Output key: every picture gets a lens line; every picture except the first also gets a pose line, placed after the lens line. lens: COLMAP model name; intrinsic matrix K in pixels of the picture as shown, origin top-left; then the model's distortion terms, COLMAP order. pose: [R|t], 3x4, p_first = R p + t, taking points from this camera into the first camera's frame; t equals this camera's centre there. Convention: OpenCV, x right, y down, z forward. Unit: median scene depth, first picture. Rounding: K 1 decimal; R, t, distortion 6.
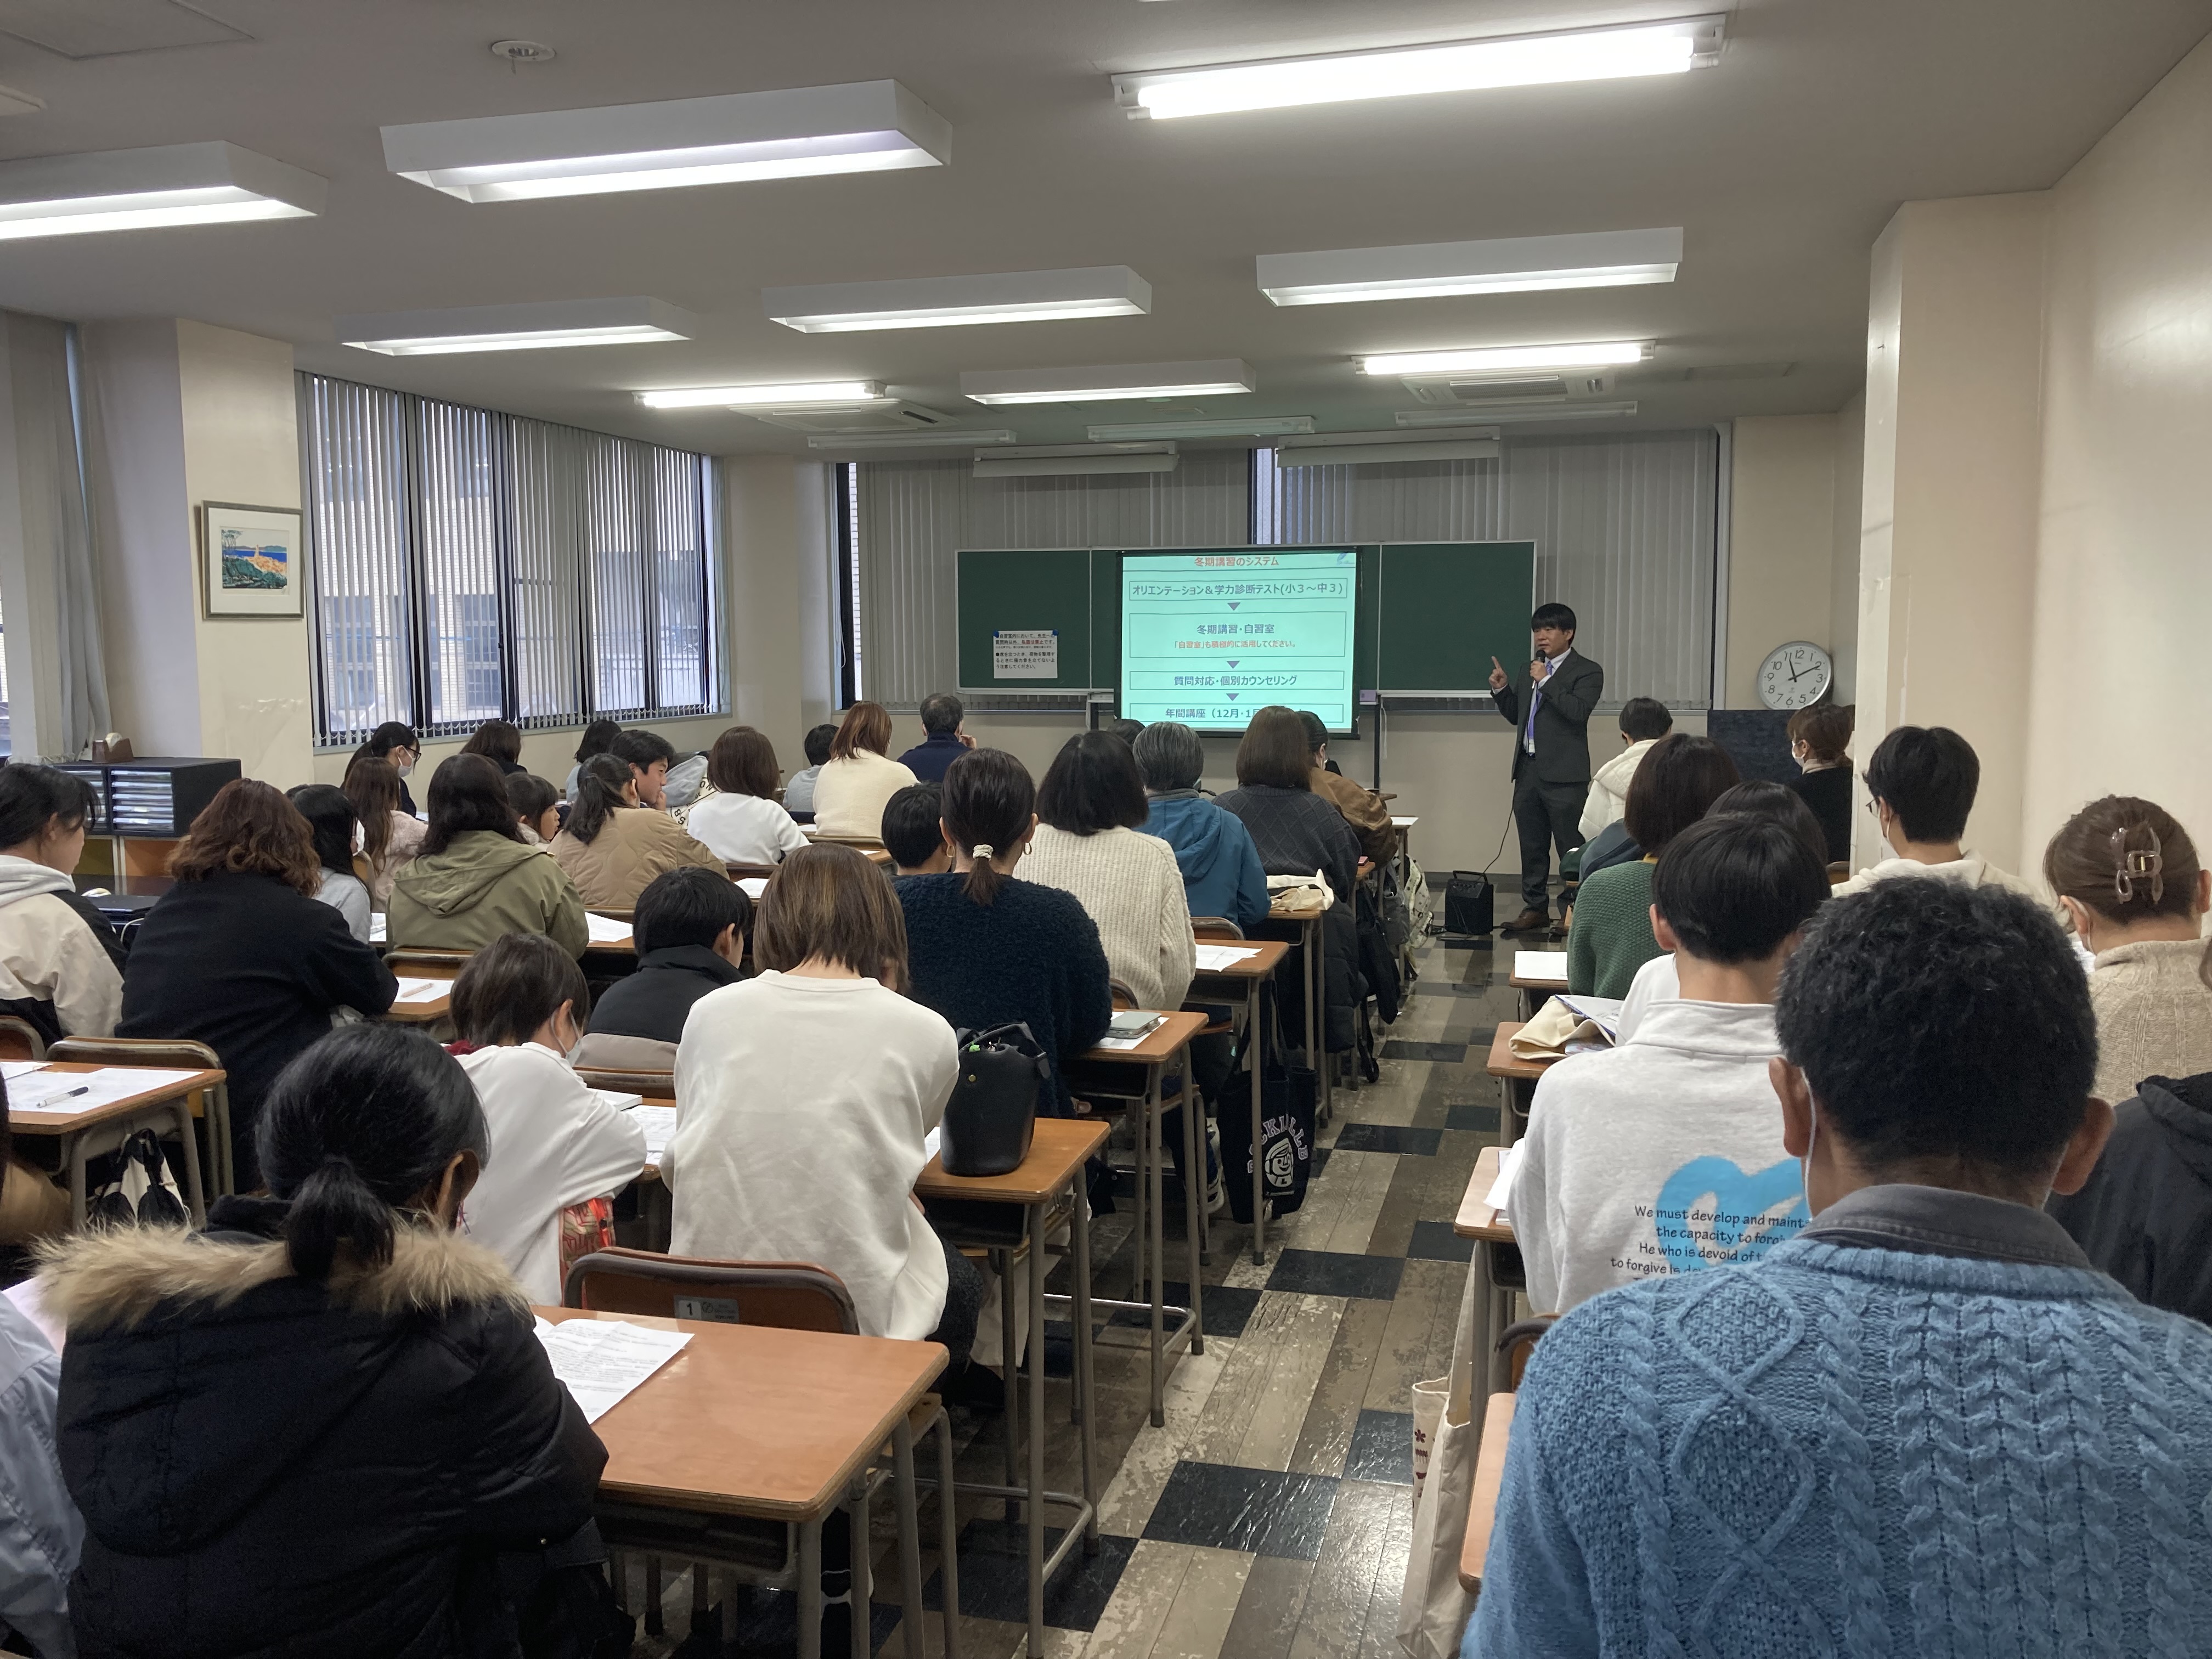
lens RADIAL K [[1804.0, 0, 1107.5], [0, 1804.0, 821.3], [0, 0, 1]] dist [0.009675, 0.005000]
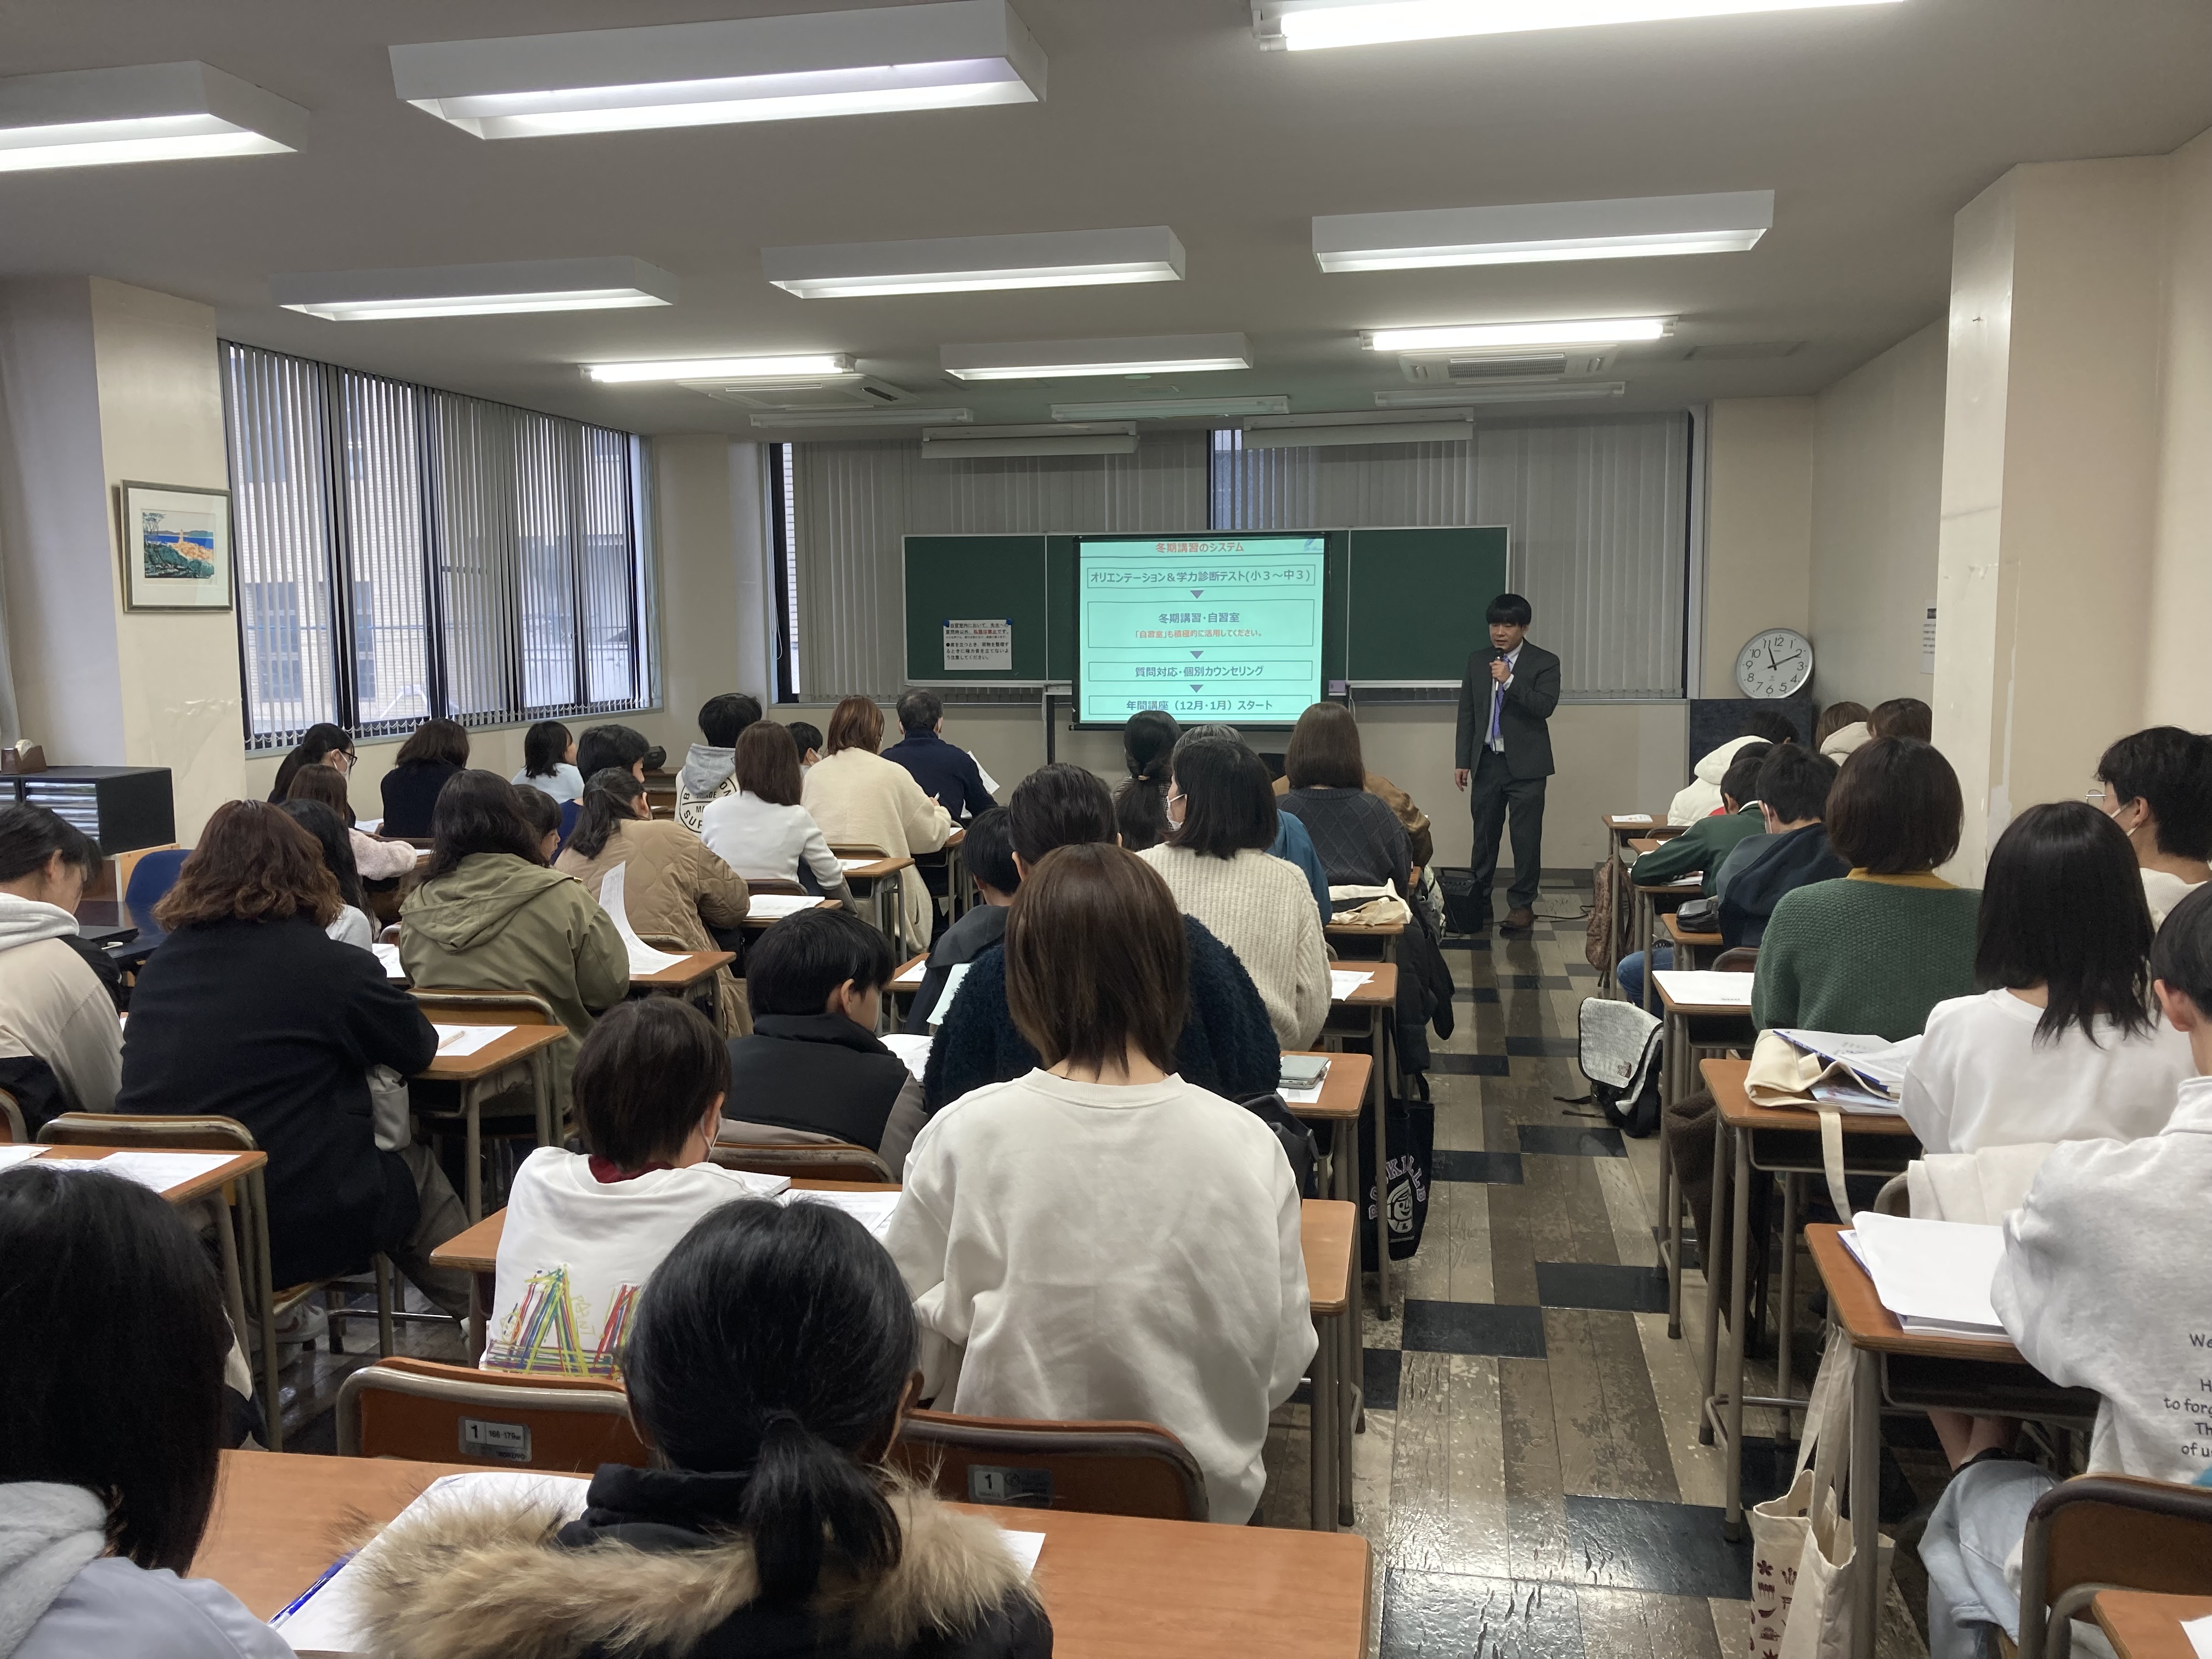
lens RADIAL K [[1804.0, 0, 1103.6], [0, 1804.0, 835.4], [0, 0, 1]] dist [0.009675, 0.005000]
pose [[0.997527, -0.011585, 0.069321, -0.077366], [0.010499, 0.999817, 0.016010, -0.010088], [-0.069494, -0.015243, 0.997466, 0.065847]]
